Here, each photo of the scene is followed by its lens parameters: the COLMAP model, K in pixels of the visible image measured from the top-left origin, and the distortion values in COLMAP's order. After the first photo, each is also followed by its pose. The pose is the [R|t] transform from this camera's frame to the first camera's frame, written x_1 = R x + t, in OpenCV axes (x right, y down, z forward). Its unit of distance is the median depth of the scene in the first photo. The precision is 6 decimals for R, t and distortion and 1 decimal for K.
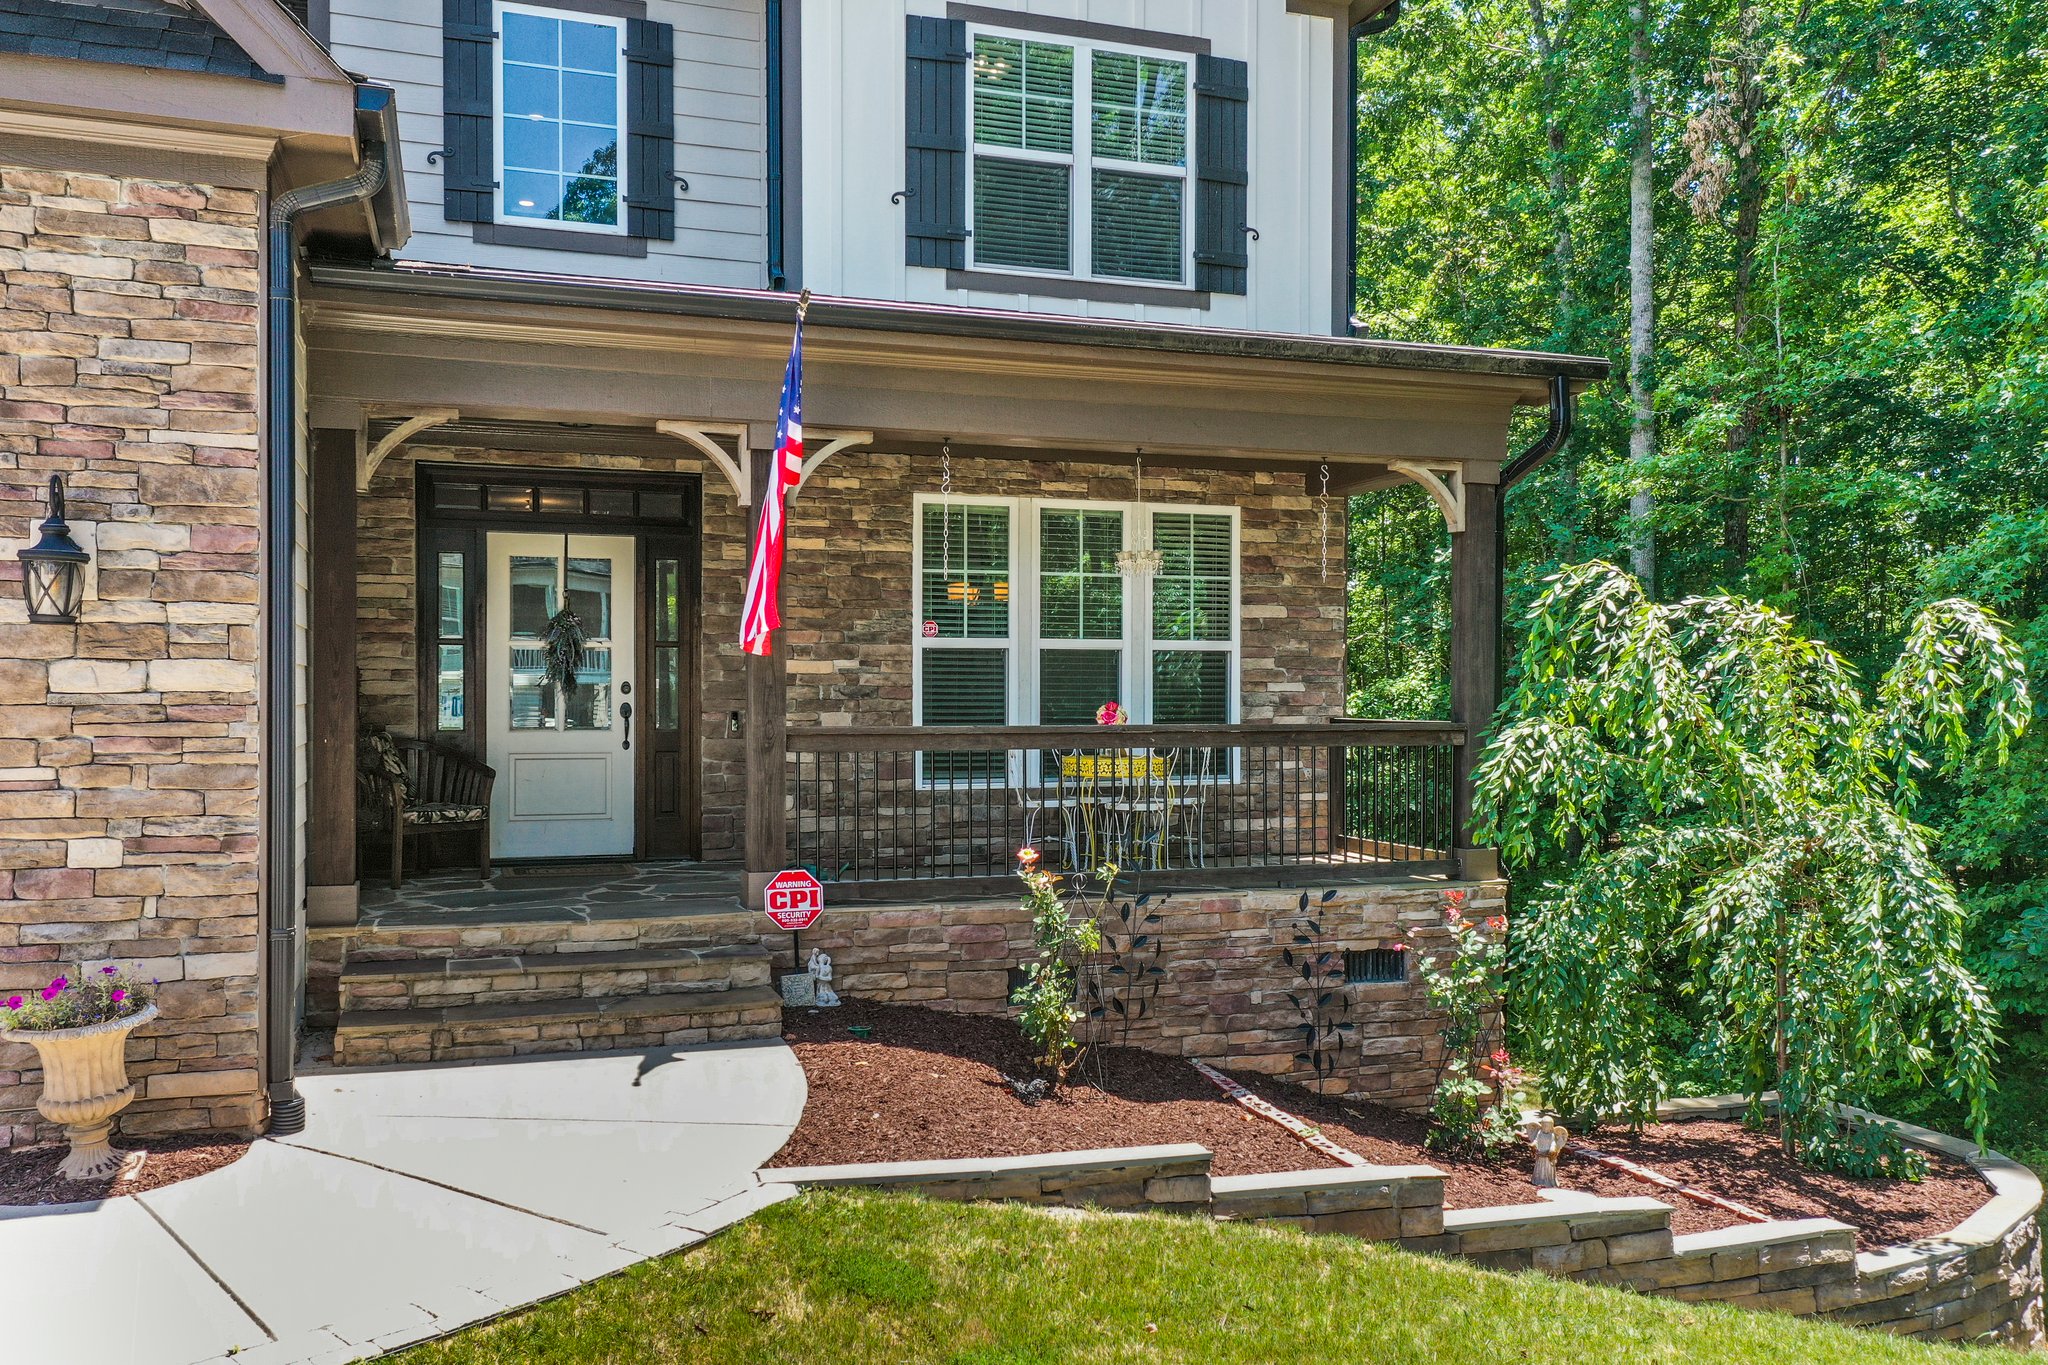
lens RADIAL K [[1649.9, 0, 1021.7], [0, 1649.9, 701.4], [0, 0, 1]] dist [0.018627, -0.002422]
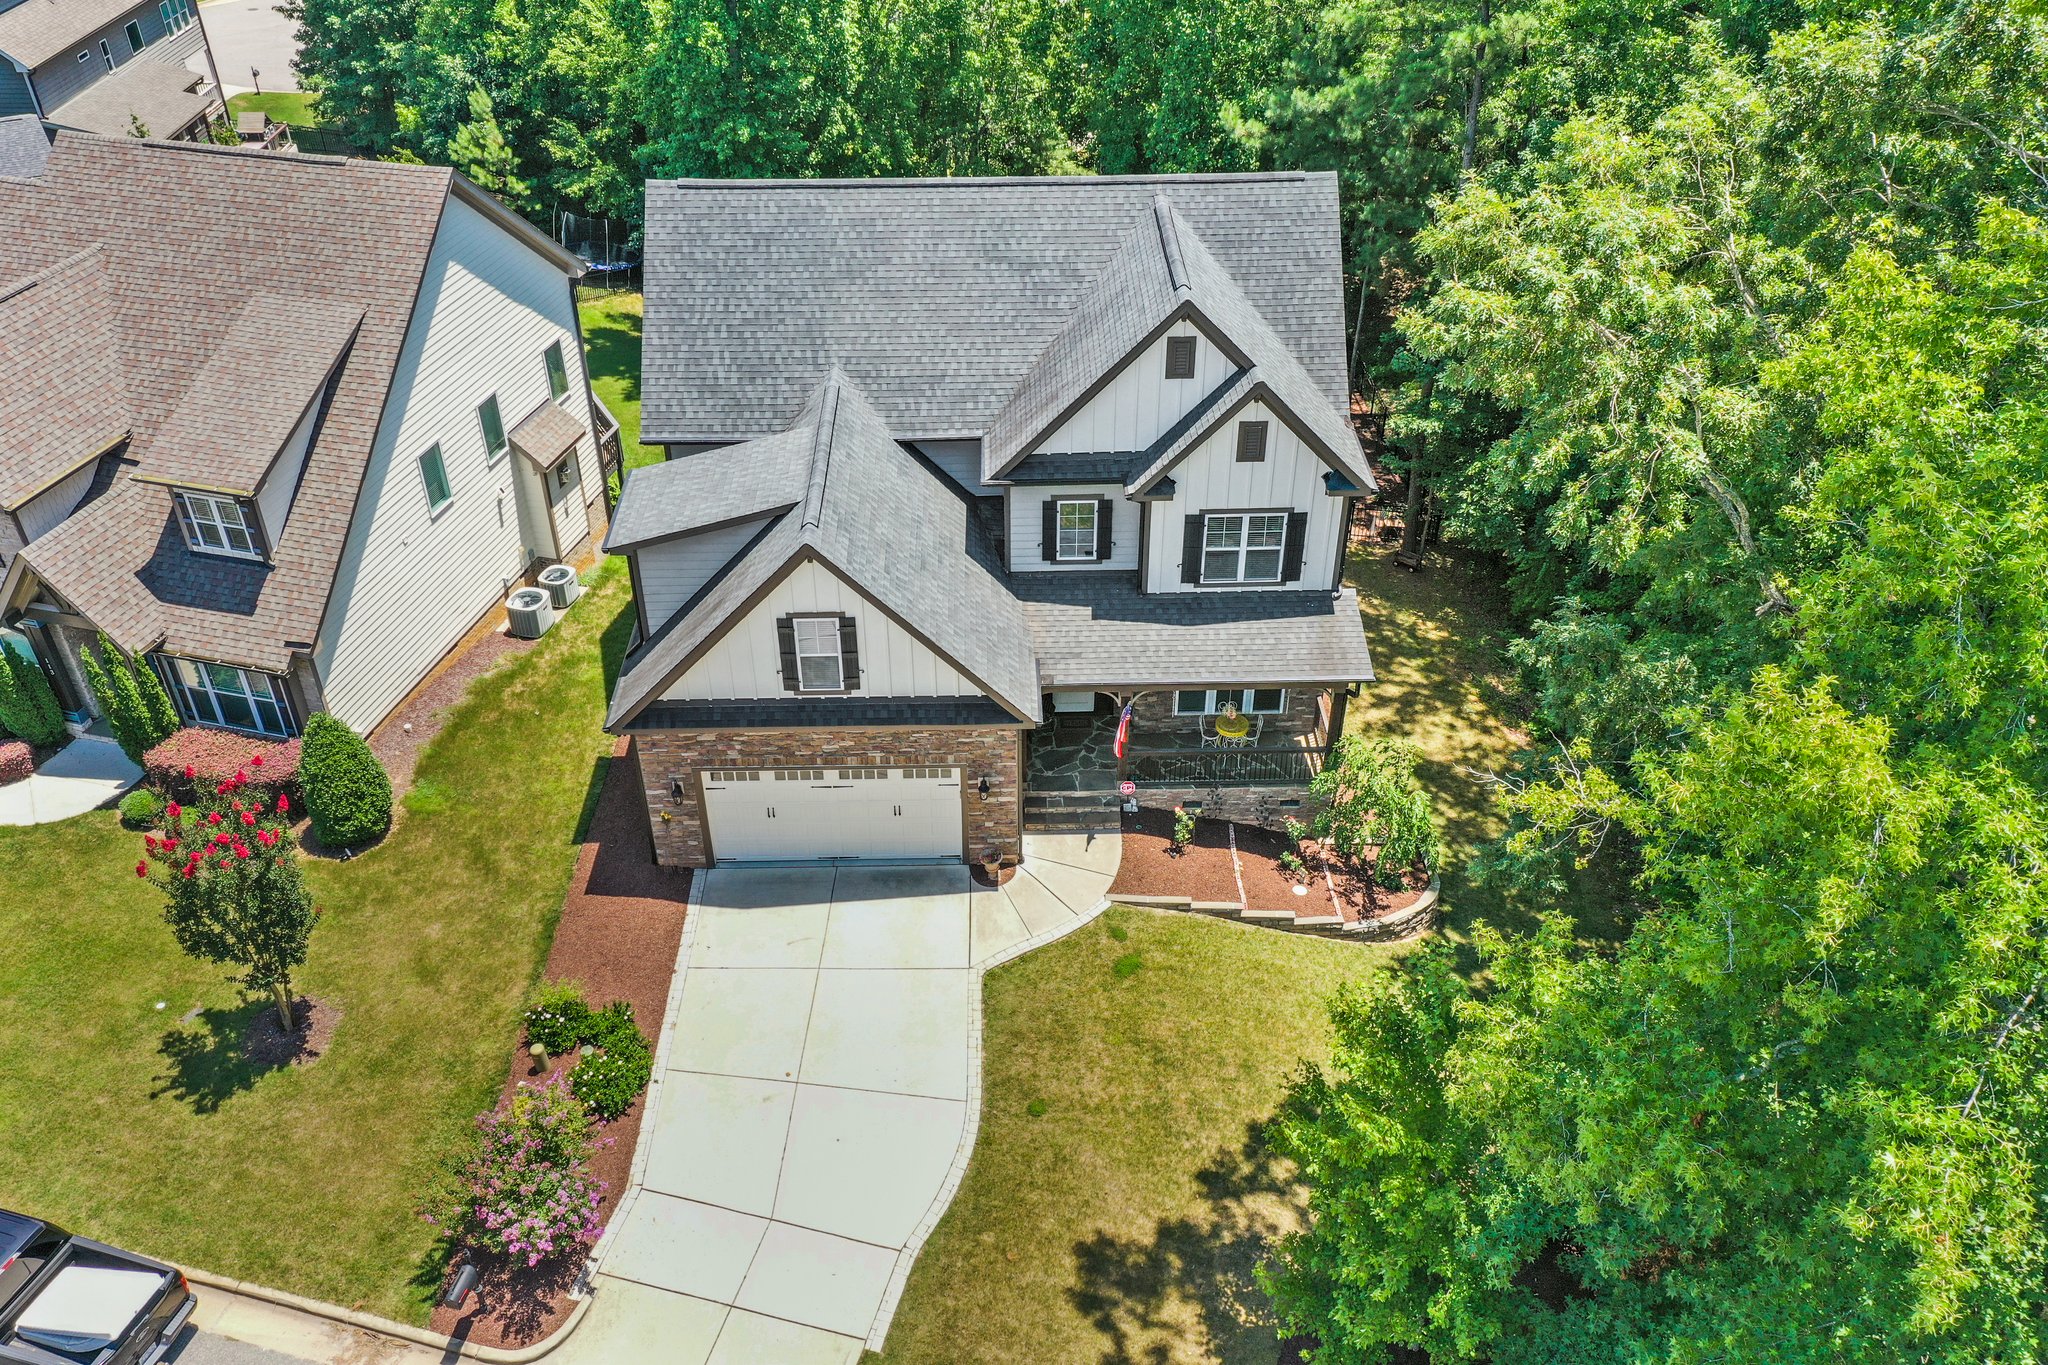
lens RADIAL K [[1649.9, 0, 1038.4], [0, 1649.9, 669.6], [0, 0, 1]] dist [0.018627, -0.002422]
pose [[0.956225, 0.171992, -0.236752, 0.549597], [-0.002500, 0.813819, 0.581113, -2.423770], [0.292620, -0.555083, 0.778624, -2.013341]]
